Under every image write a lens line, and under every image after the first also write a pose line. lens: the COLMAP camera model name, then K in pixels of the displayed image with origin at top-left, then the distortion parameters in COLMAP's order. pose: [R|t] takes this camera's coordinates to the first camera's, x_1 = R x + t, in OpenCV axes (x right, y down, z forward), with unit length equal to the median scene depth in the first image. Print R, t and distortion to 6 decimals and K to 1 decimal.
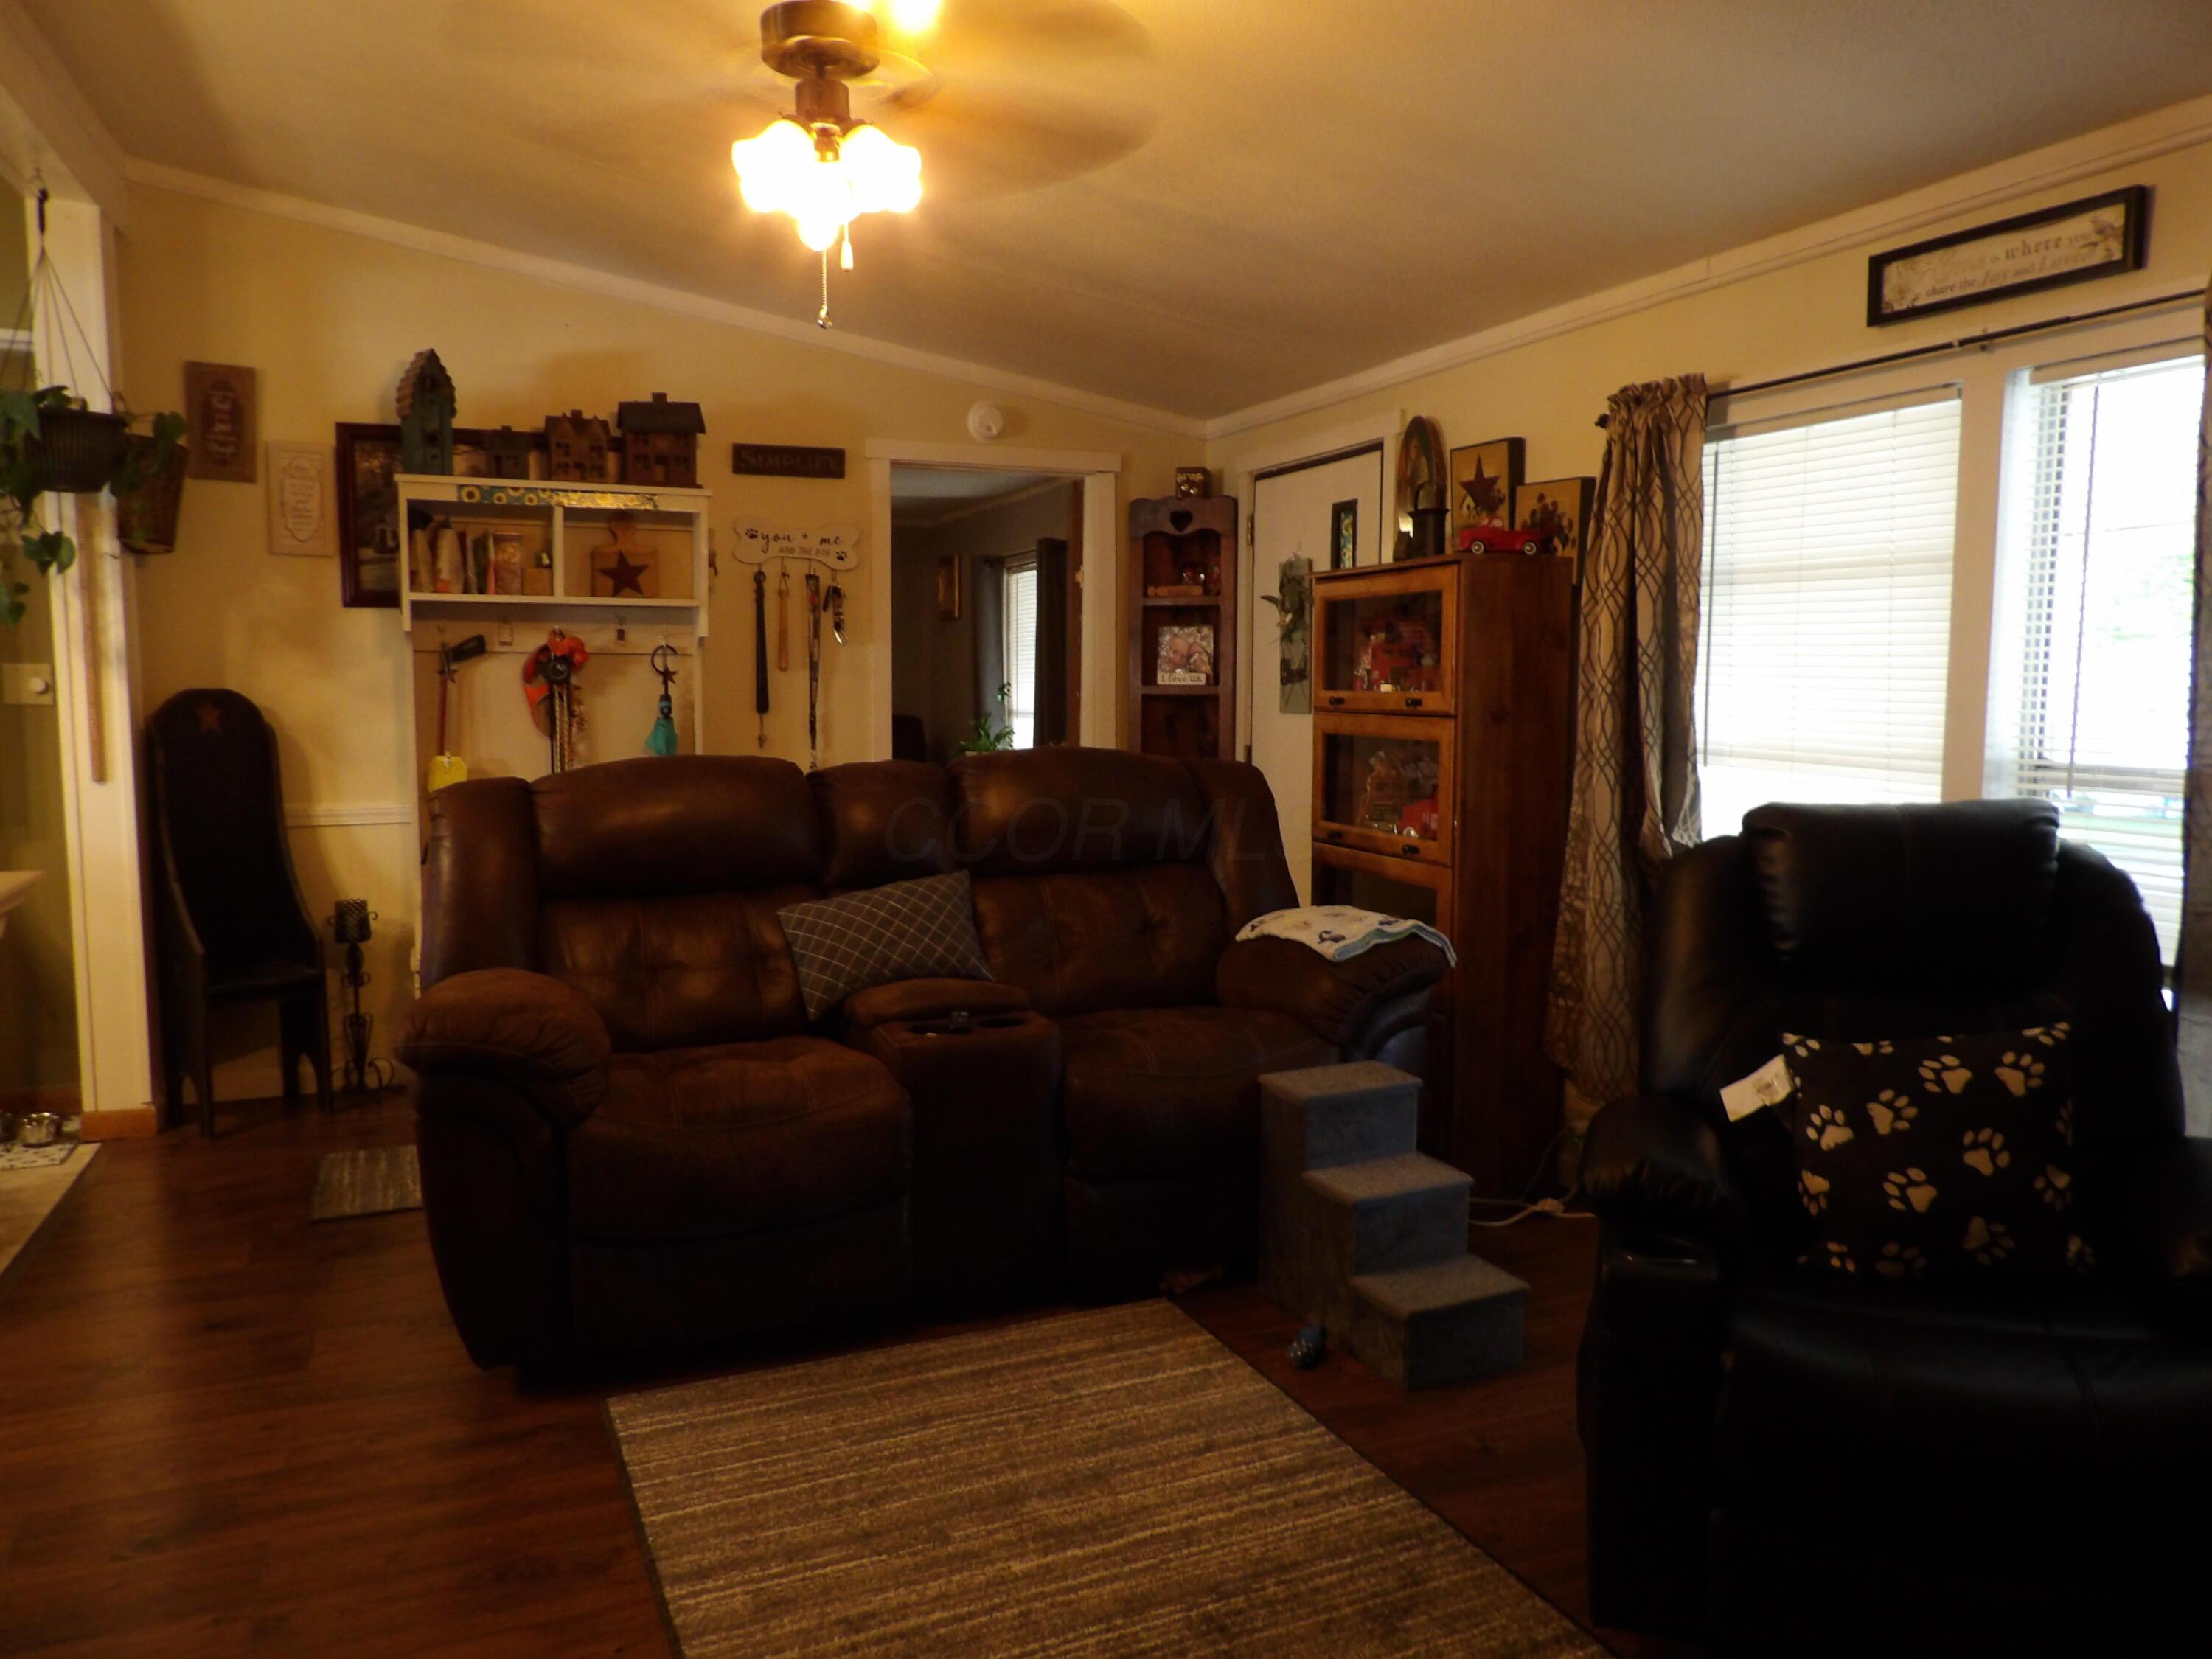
lens RADIAL K [[1546.1, 0, 1101.6], [0, 1546.1, 823.1], [0, 0, 1]] dist [-0.002416, 0.000200]
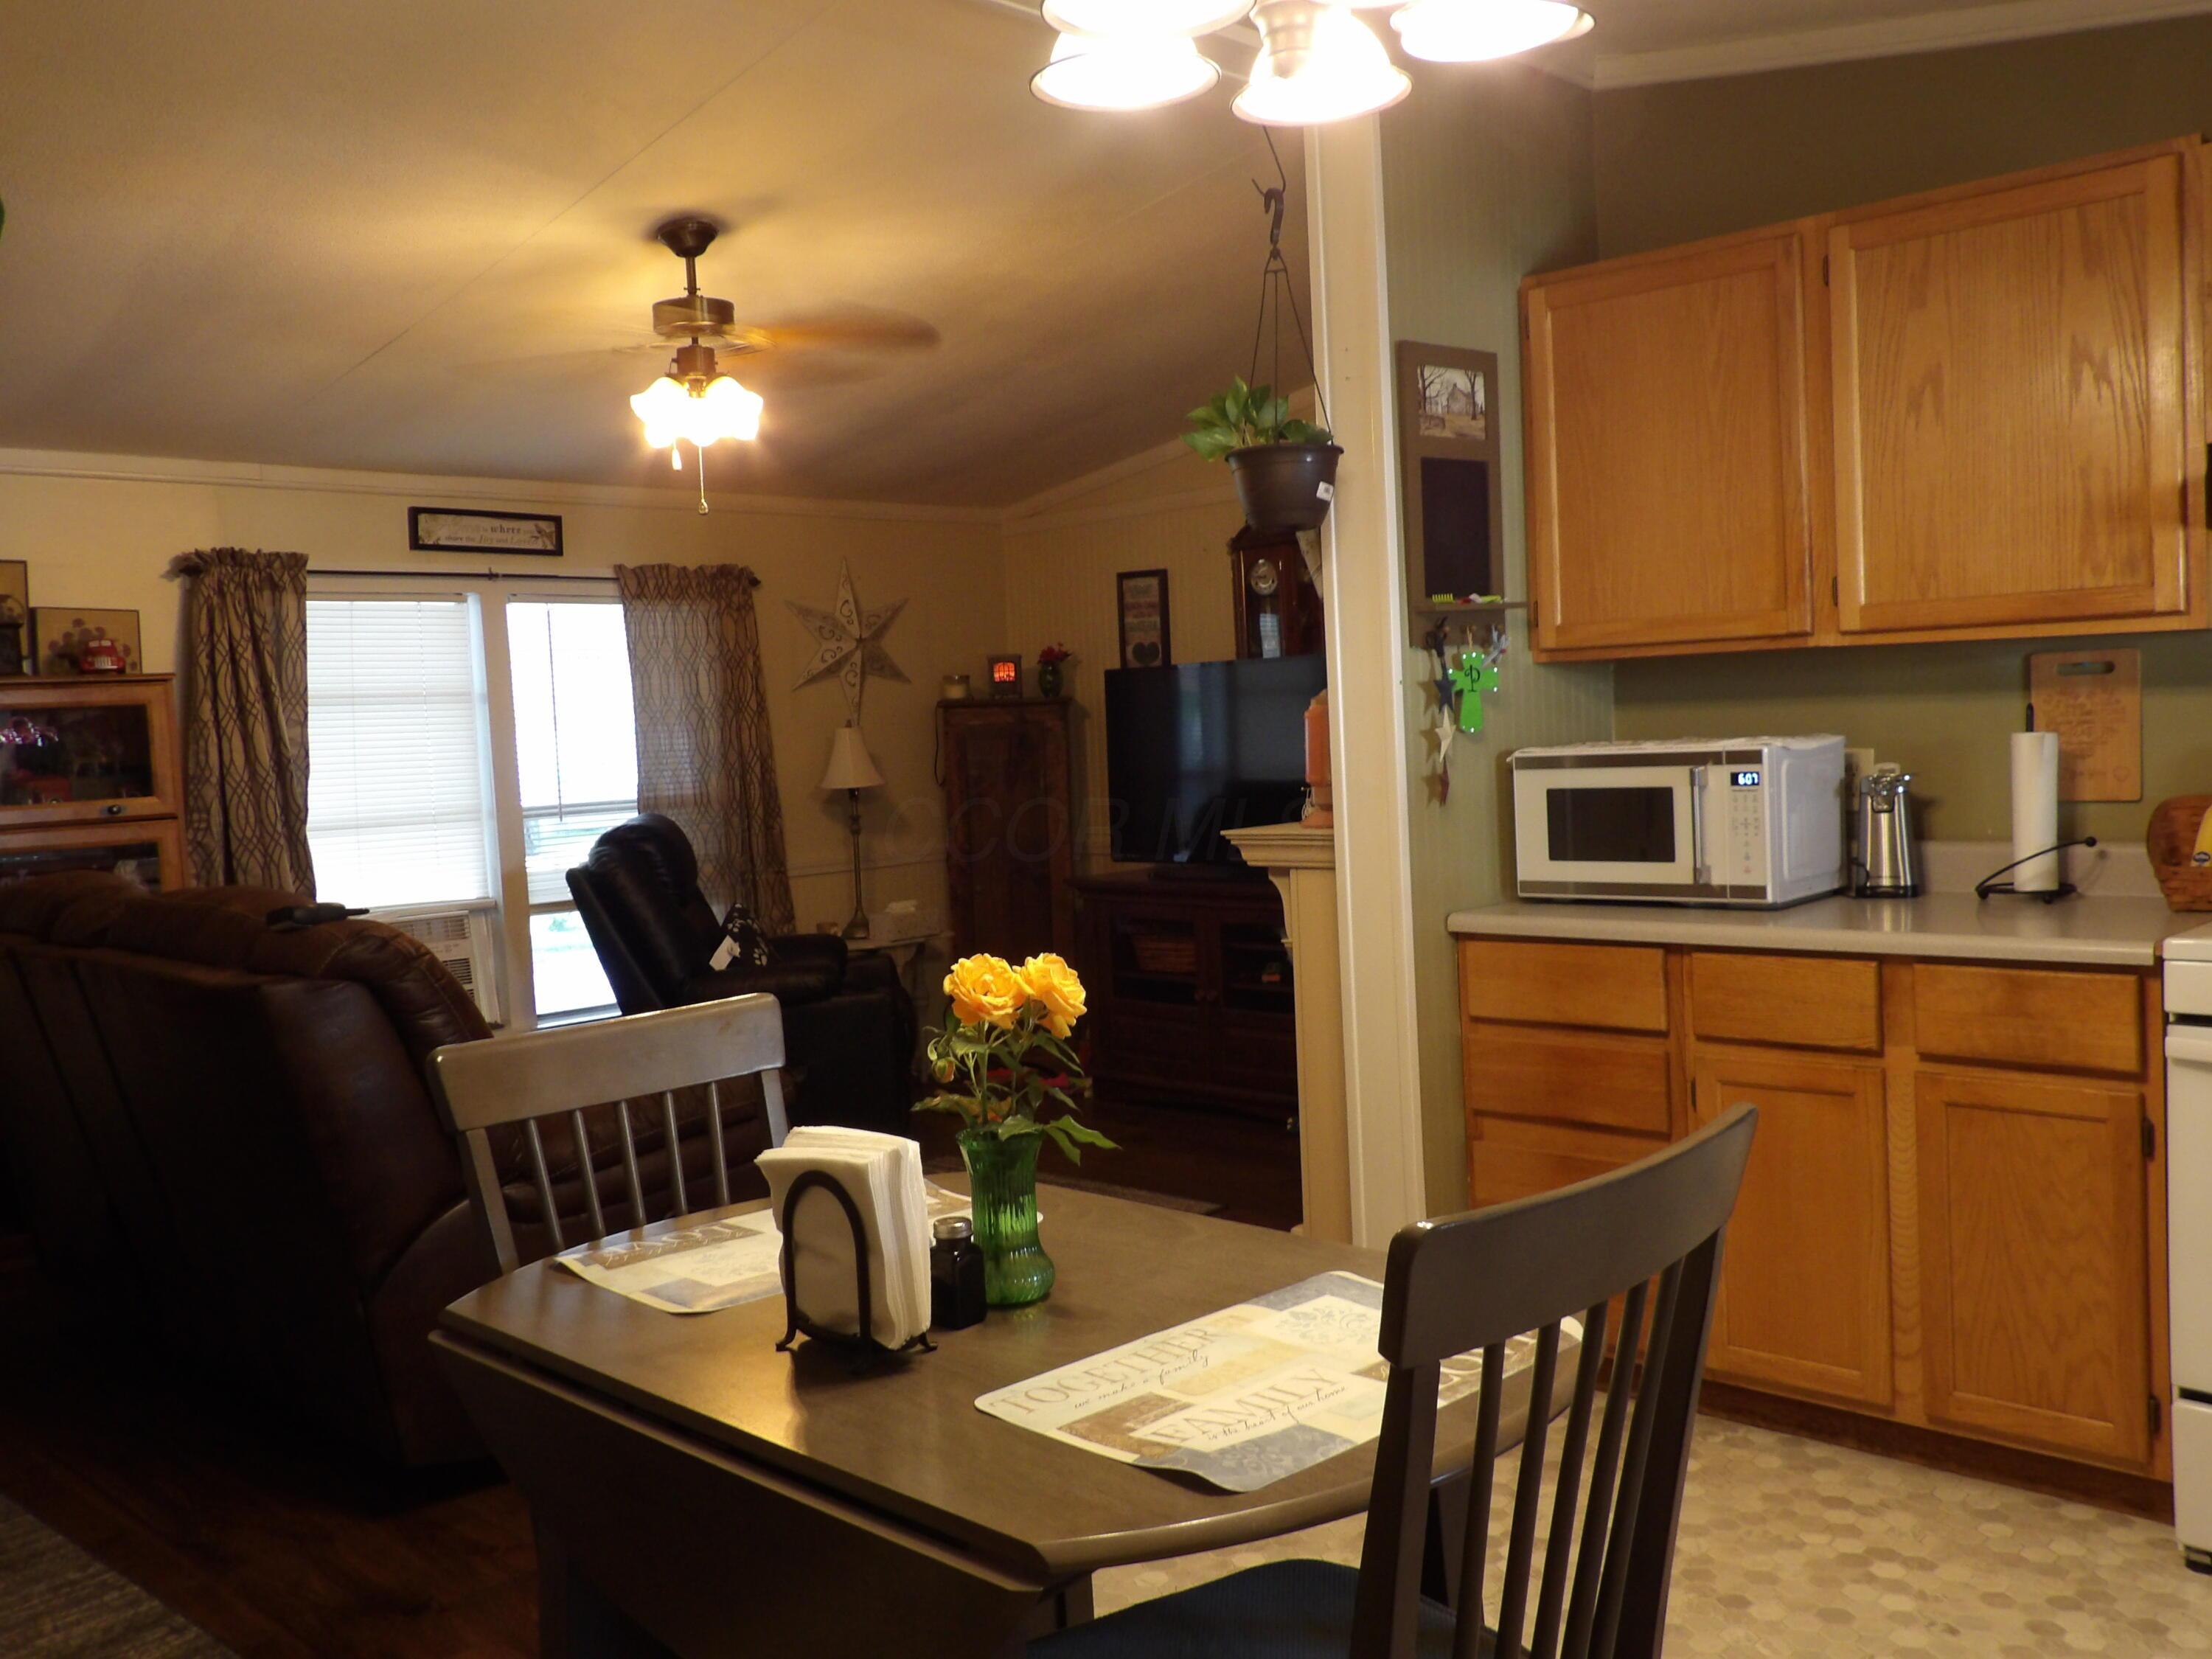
lens RADIAL K [[1882.4, 0, 1112.5], [0, 1882.4, 824.8], [0, 0, 1]] dist [-0.019002, 0.004084]
pose [[-0.368210, -0.032793, 0.929164, -1.662284], [0.138525, 0.986288, 0.089703, -0.118634], [-0.919365, 0.161742, -0.358618, 1.127157]]
